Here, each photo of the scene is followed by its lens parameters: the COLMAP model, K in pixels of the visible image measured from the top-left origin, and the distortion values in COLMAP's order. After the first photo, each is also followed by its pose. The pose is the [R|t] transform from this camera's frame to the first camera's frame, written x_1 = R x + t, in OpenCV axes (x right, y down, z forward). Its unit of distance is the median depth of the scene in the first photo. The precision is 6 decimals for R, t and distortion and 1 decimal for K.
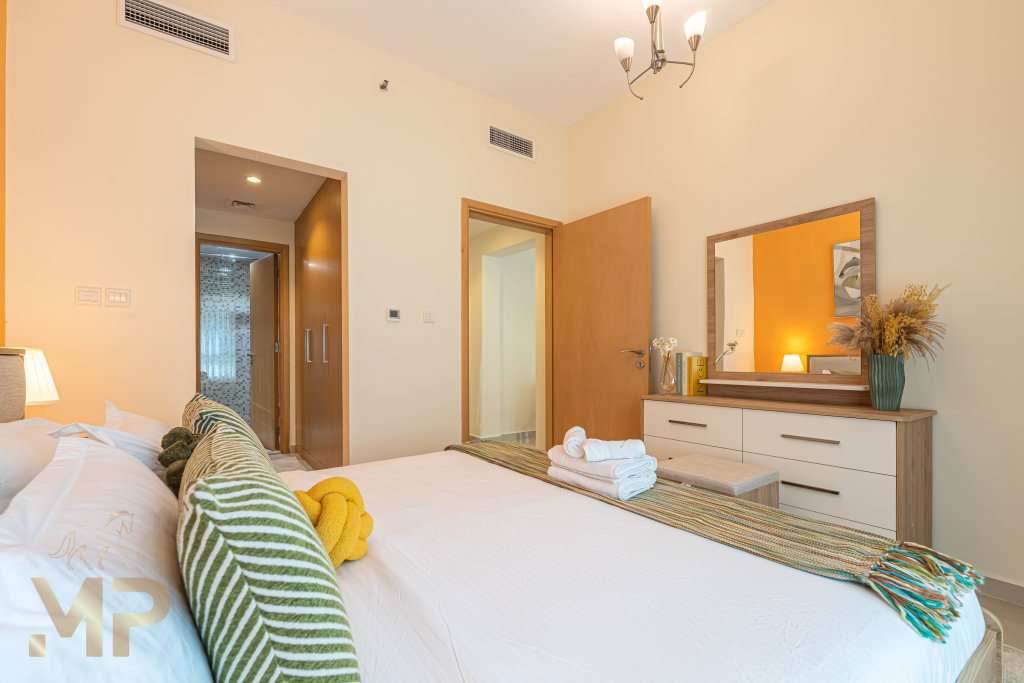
lens RADIAL K [[426.4, 0, 475.4], [0, 426.4, 357.8], [0, 0, 1]] dist [-0.001712, -0.000348]
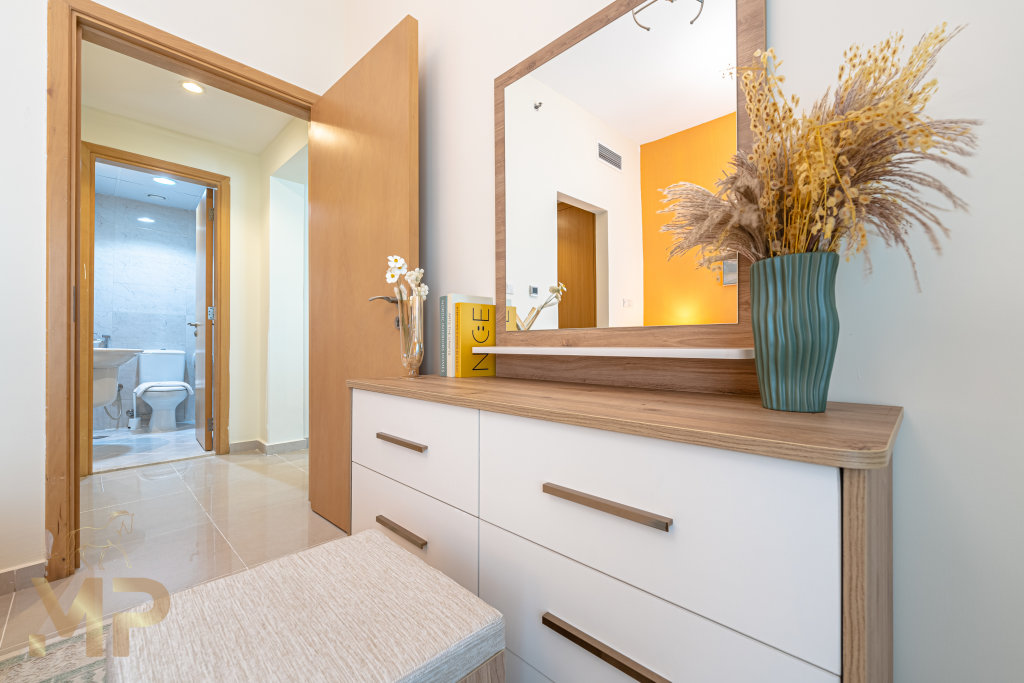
lens RADIAL K [[418.6, 0, 507.6], [0, 418.6, 340.2], [0, 0, 1]] dist [-0.000608, 0.000051]
pose [[0.978538, 0.000098, 0.206068, 0.458023], [0.000574, 0.999995, -0.003198, 0.044691], [-0.206067, 0.003248, 0.978533, 0.491957]]
